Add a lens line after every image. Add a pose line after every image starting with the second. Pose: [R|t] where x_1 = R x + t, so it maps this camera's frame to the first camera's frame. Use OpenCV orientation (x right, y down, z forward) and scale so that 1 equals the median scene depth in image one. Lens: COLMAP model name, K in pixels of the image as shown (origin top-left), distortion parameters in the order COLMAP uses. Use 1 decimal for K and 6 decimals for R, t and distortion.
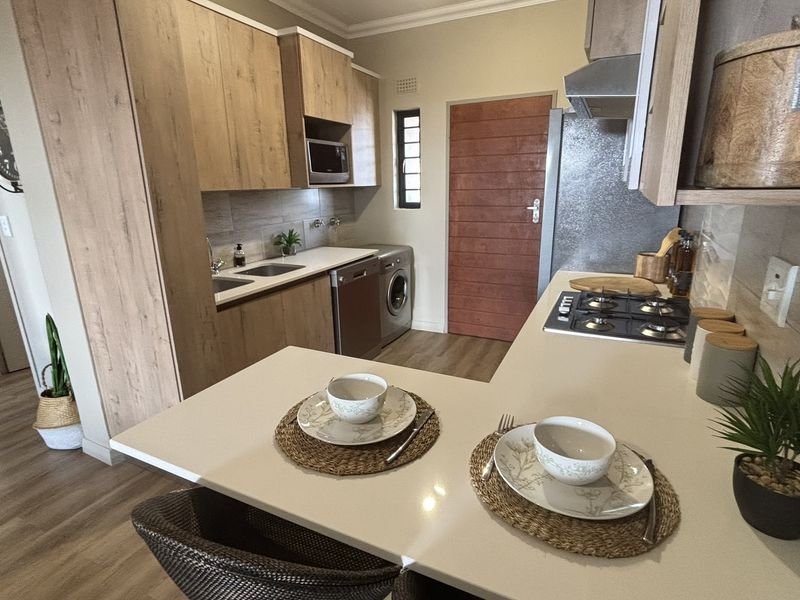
lens RADIAL K [[429.4, 0, 399.1], [0, 429.4, 298.7], [0, 0, 1]] dist [0.010747, -0.009879]
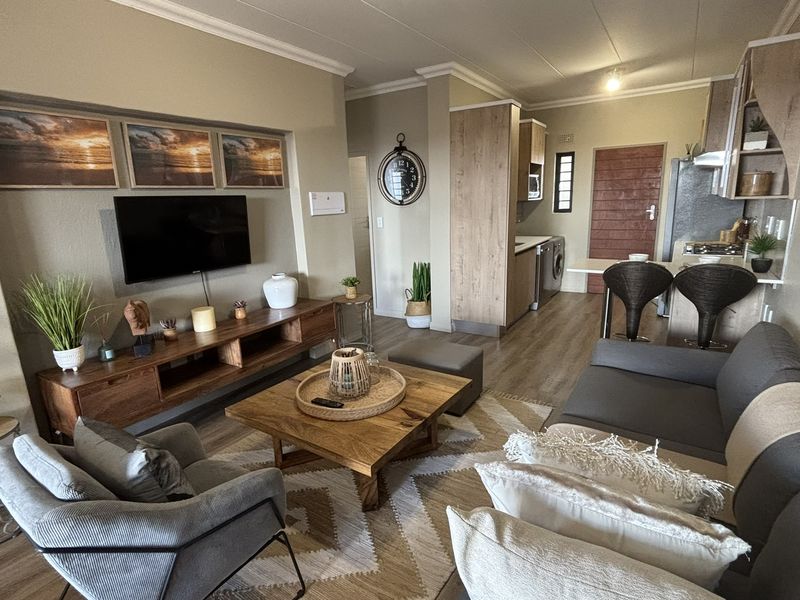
lens RADIAL K [[429.4, 0, 400.3], [0, 429.4, 302.2], [0, 0, 1]] dist [0.010747, -0.009879]
pose [[0.992758, 0.012362, -0.119491, -0.497618], [-0.015454, 0.999568, -0.024991, 0.221489], [0.119131, 0.026657, 0.992521, -0.842515]]
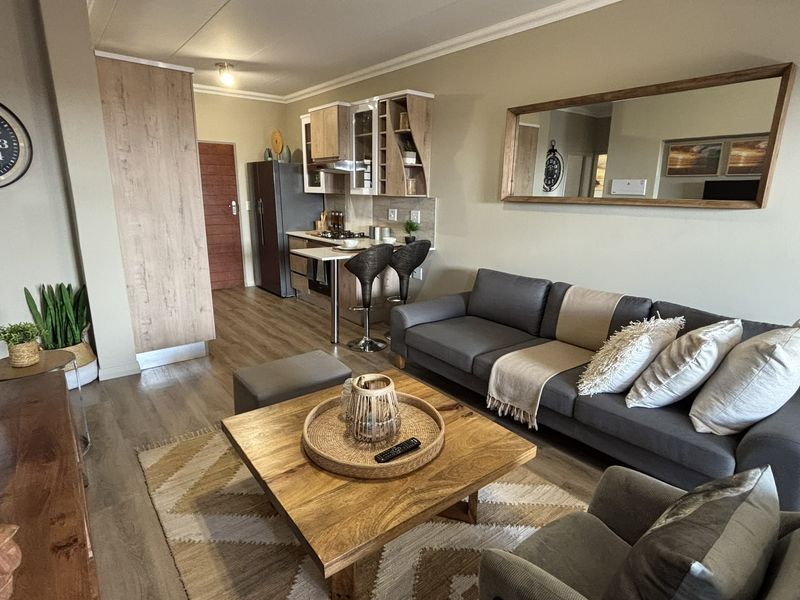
lens RADIAL K [[429.4, 0, 398.2], [0, 429.4, 301.4], [0, 0, 1]] dist [0.010747, -0.009879]
pose [[0.425726, -0.198448, 0.882823, -1.174147], [0.216126, 0.969716, 0.113758, 0.127601], [-0.878662, 0.142372, 0.455723, -0.390656]]
